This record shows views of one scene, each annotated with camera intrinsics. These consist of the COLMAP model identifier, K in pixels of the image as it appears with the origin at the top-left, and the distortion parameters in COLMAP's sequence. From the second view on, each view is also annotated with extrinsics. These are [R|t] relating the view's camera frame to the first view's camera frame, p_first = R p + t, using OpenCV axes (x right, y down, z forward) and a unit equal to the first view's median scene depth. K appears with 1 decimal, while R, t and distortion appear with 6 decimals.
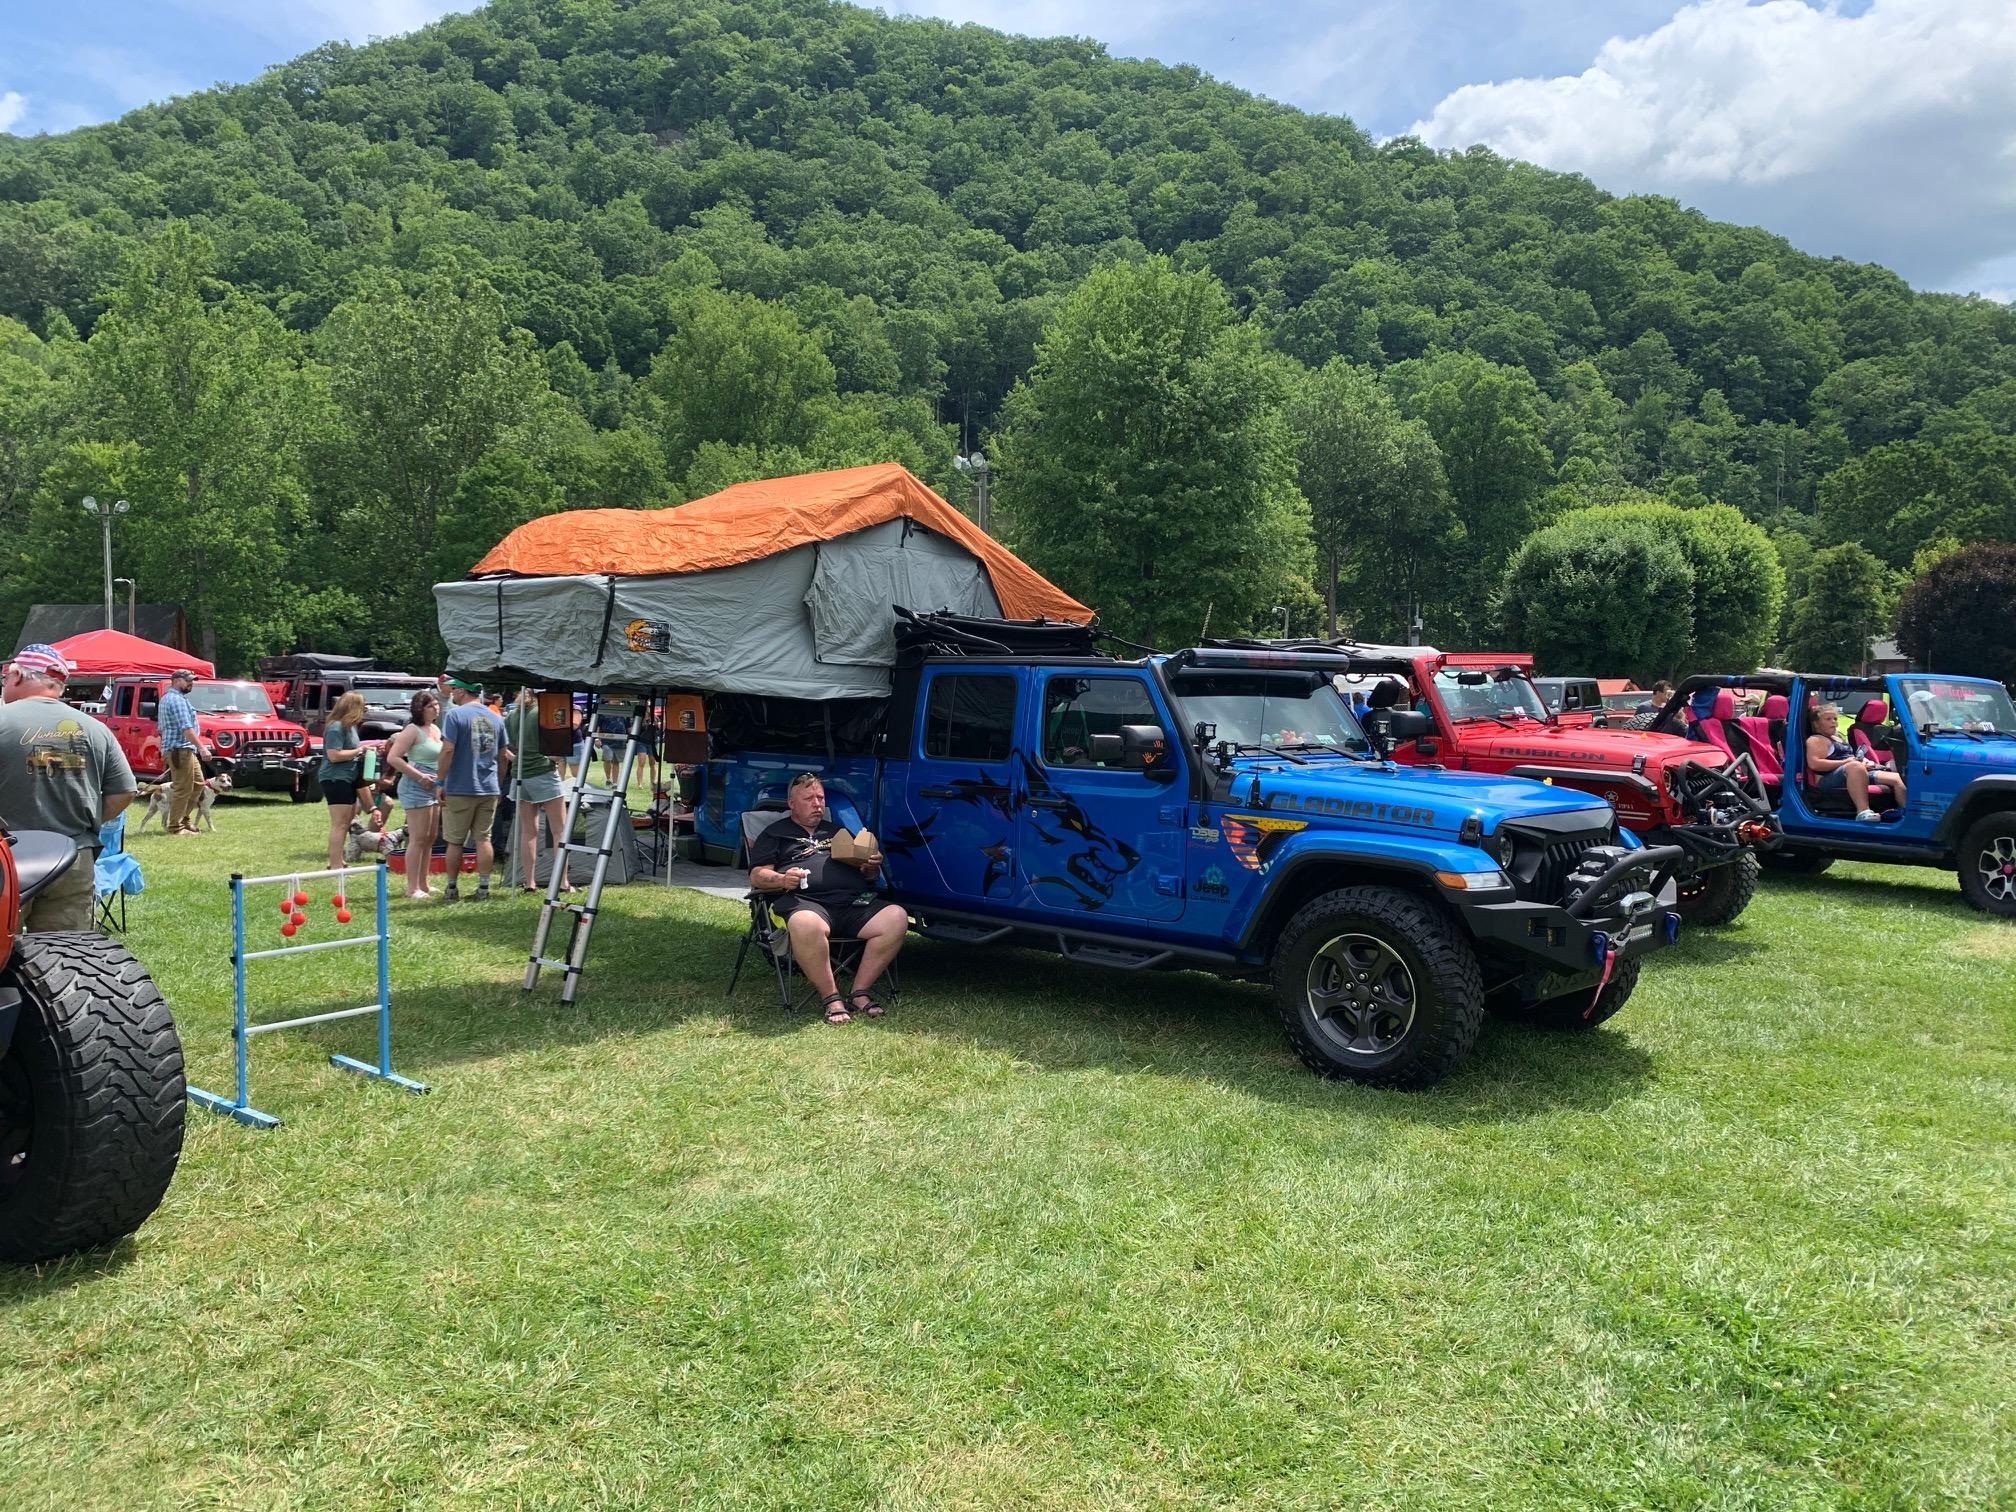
lens RADIAL K [[1546.1, 0, 976.5], [0, 1546.1, 779.0], [0, 0, 1]] dist [0.005487, -0.003010]
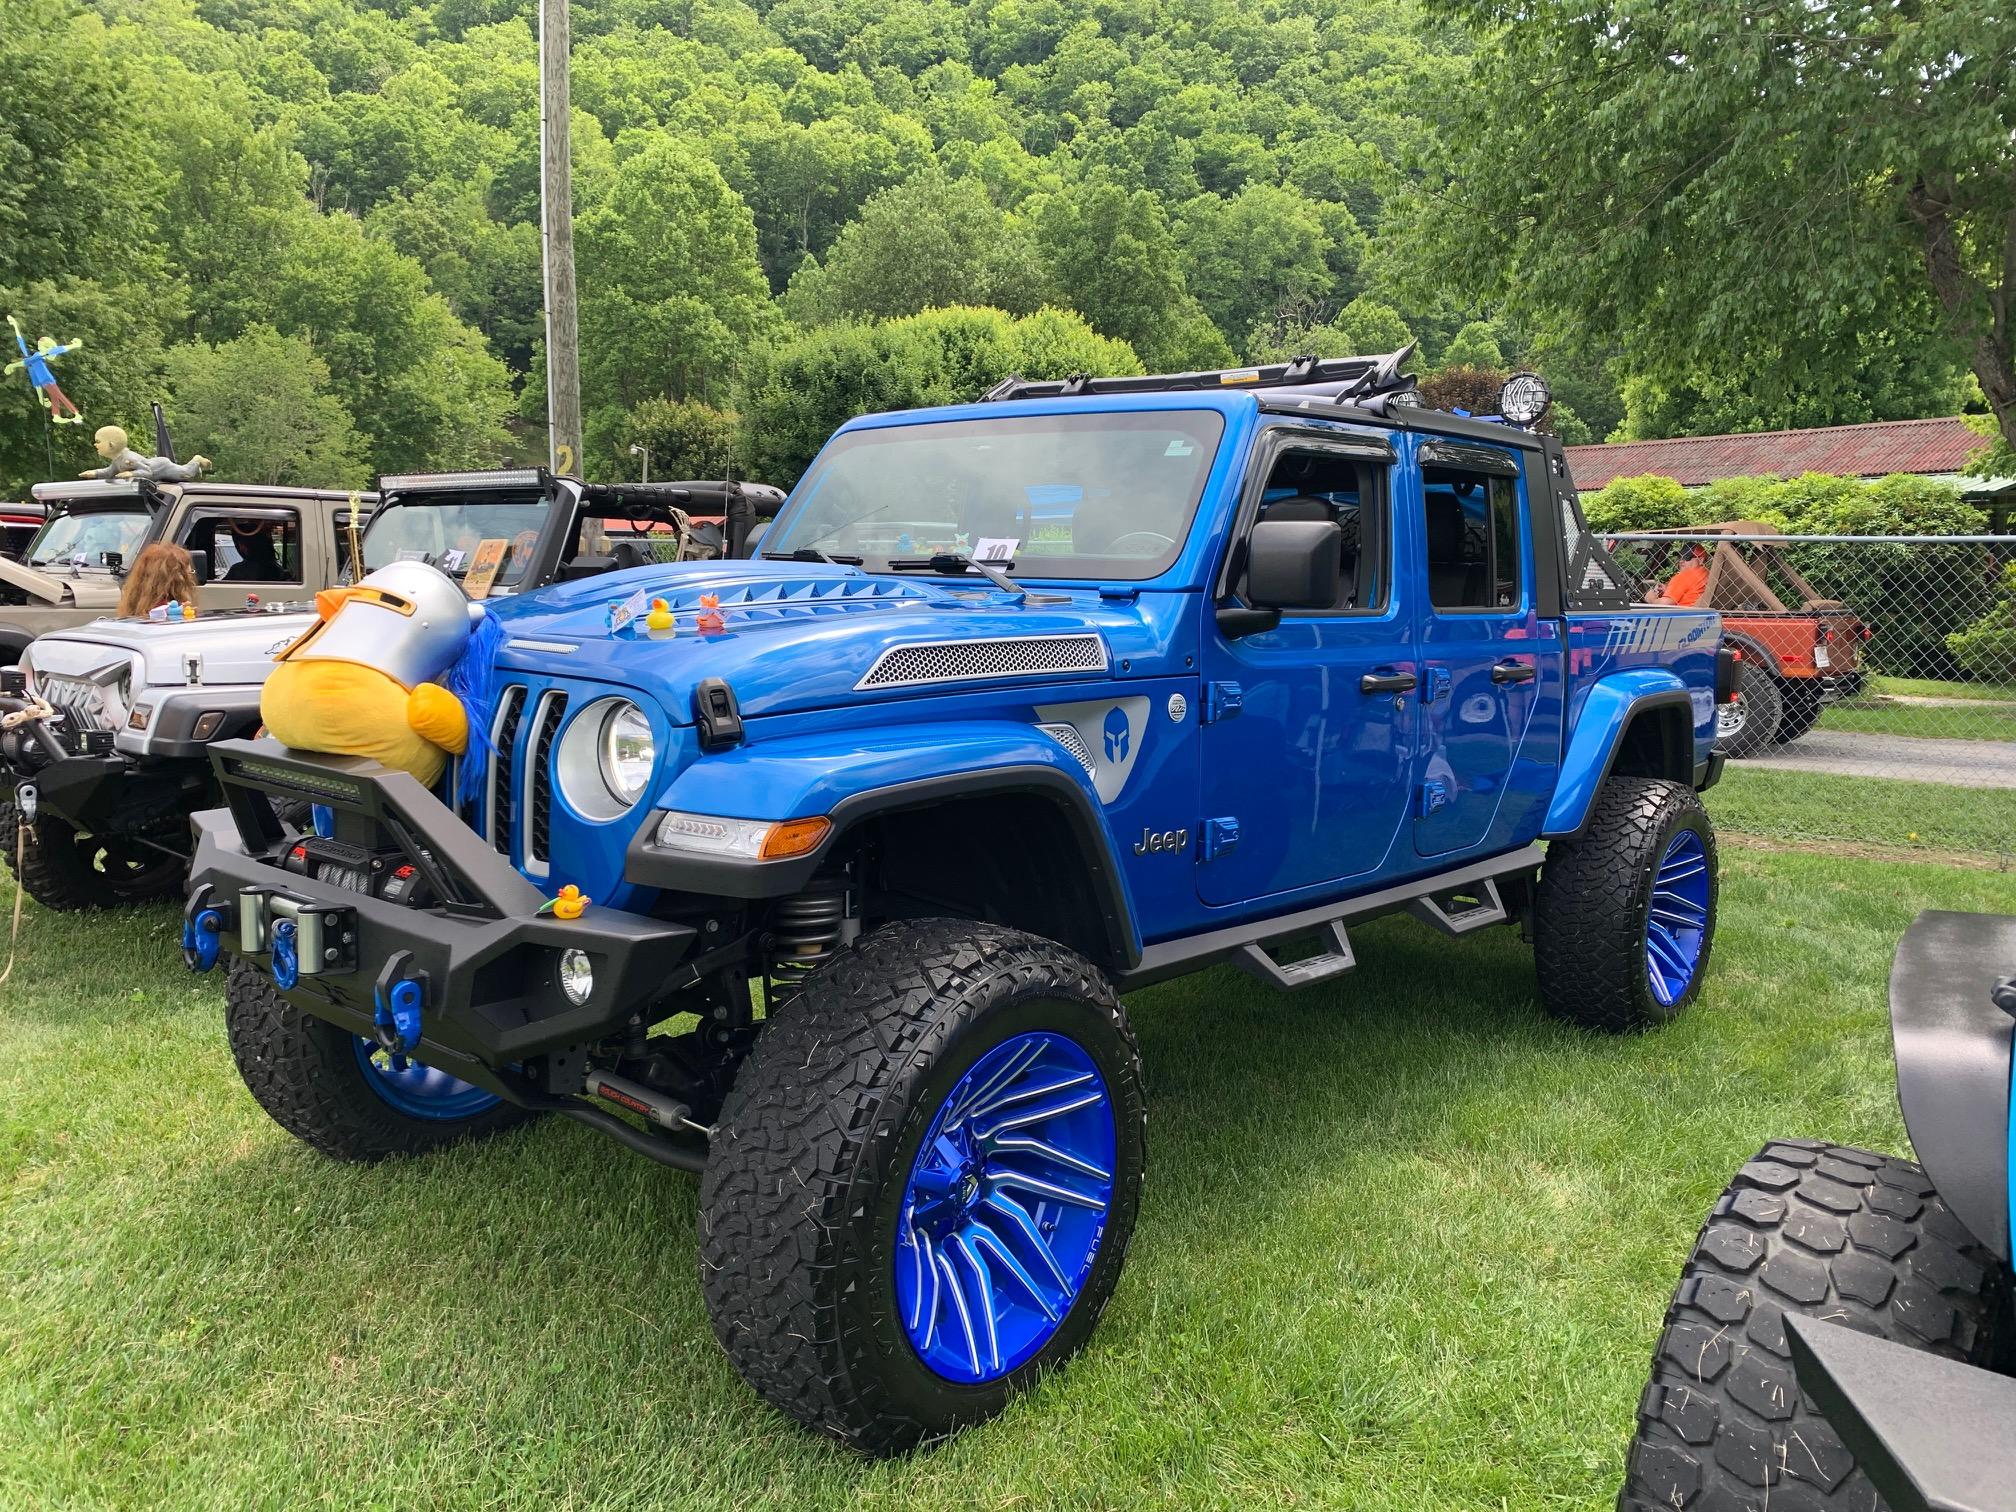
lens RADIAL K [[1546.1, 0, 991.4], [0, 1546.1, 768.4], [0, 0, 1]] dist [0.005487, -0.003010]
pose [[0.999933, 0.009035, -0.007200, 0.130381], [-0.008487, 0.997306, 0.072859, -0.001733], [0.007839, -0.072793, 0.997316, 0.063113]]
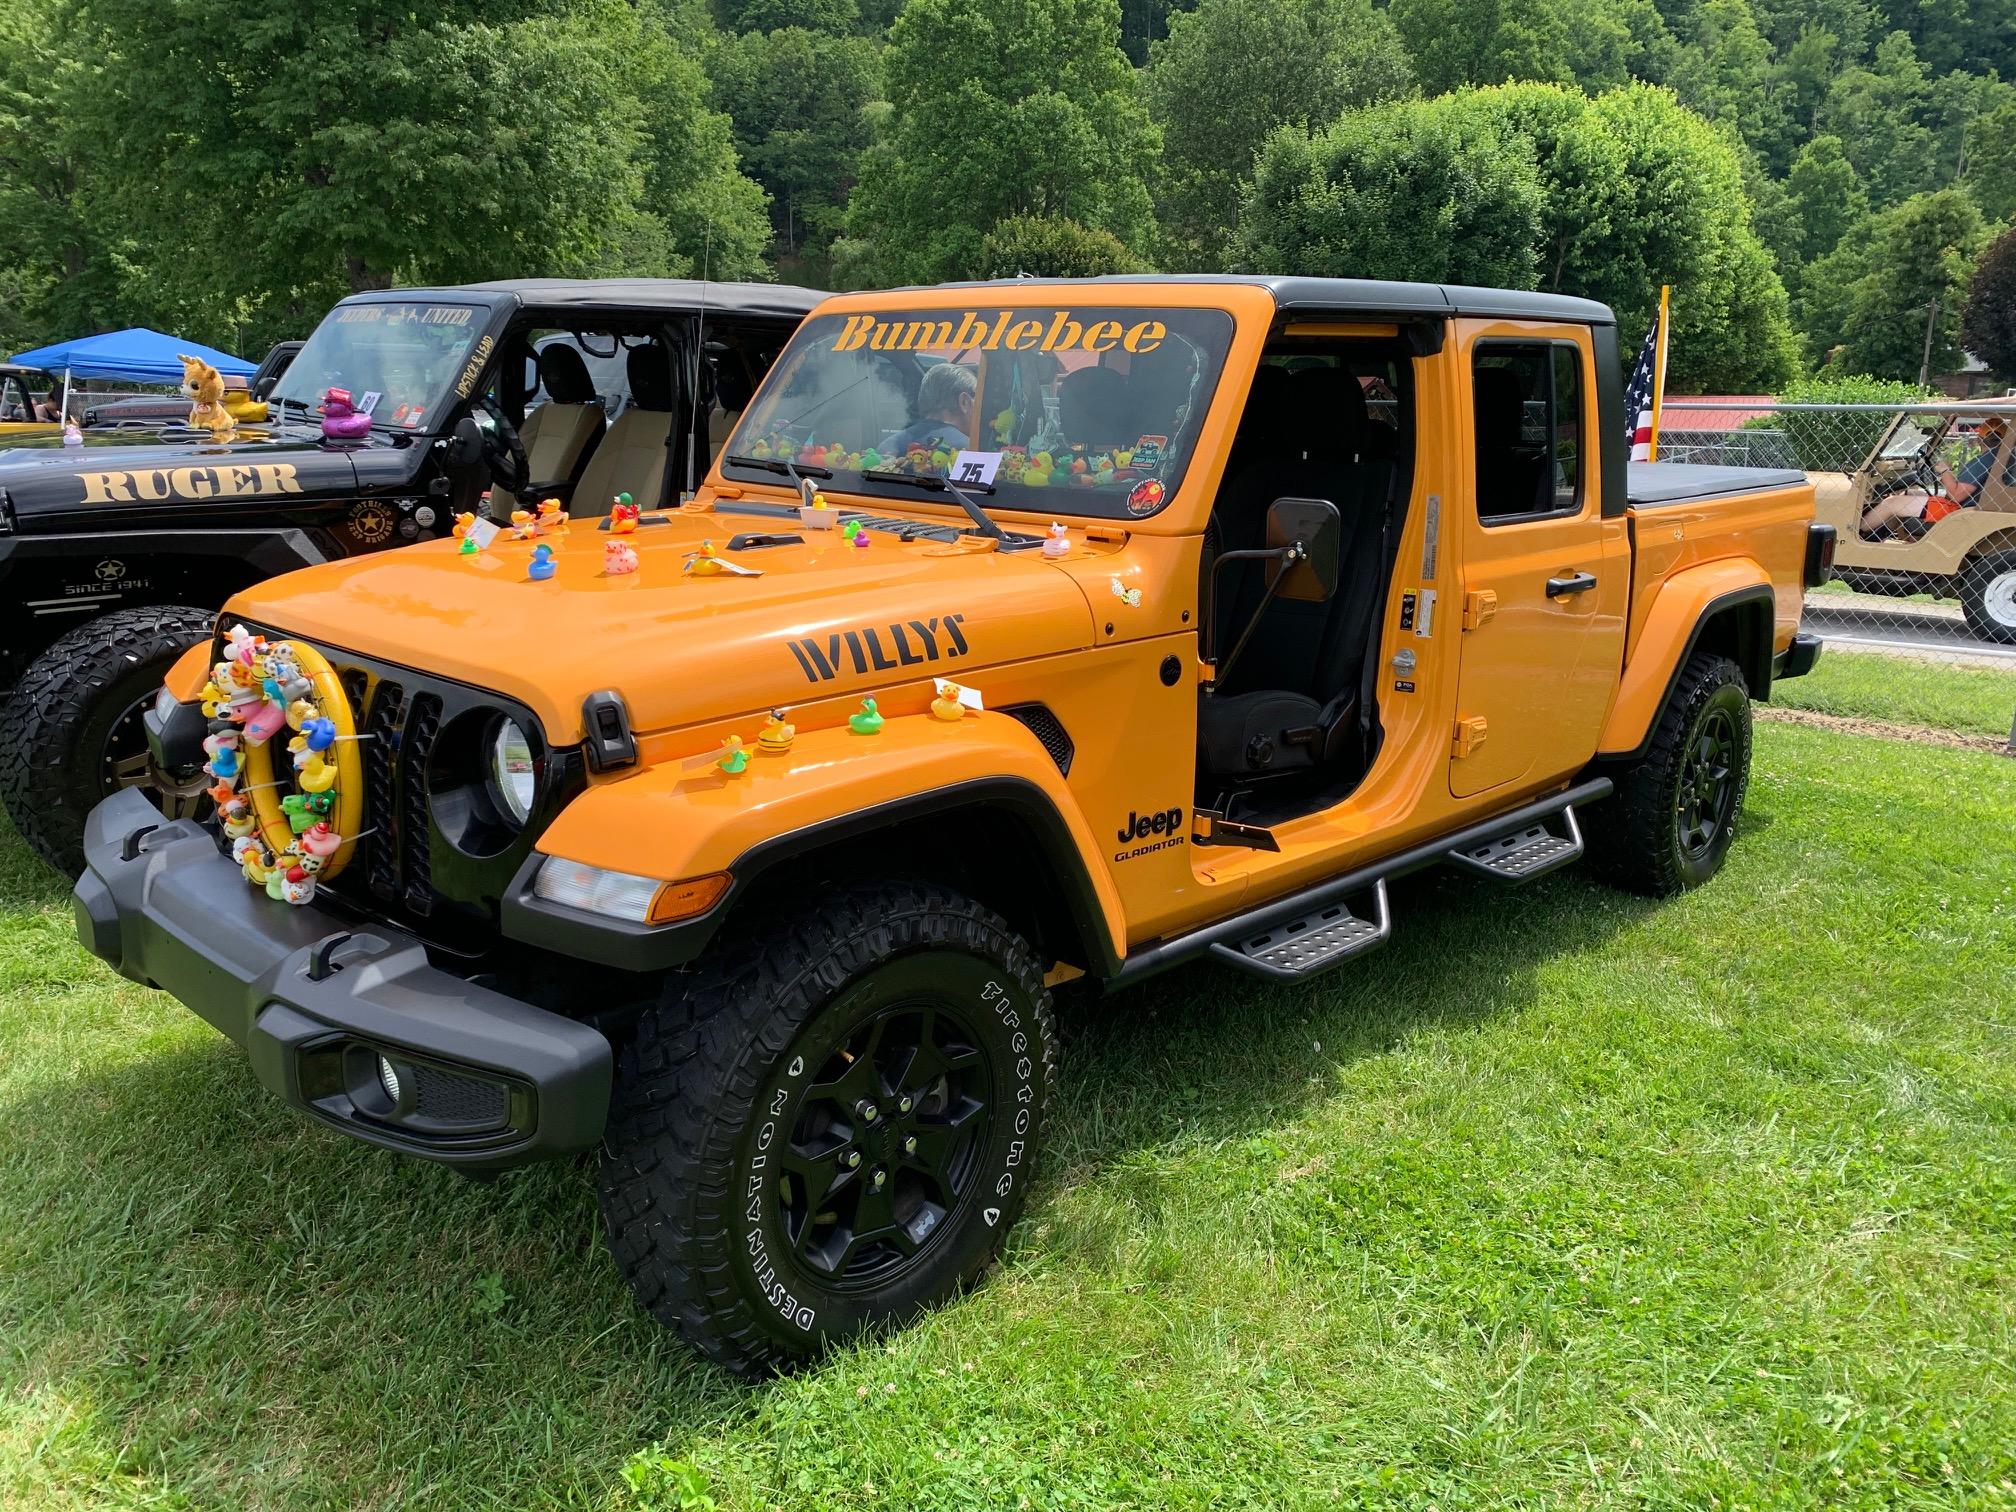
lens RADIAL K [[1546.1, 0, 990.6], [0, 1546.1, 767.7], [0, 0, 1]] dist [0.005487, -0.003010]
pose [[0.995234, 0.038154, -0.089746, 0.084096], [-0.022551, 0.985384, 0.168850, -0.003627], [0.094876, -0.166022, 0.981547, 0.098737]]
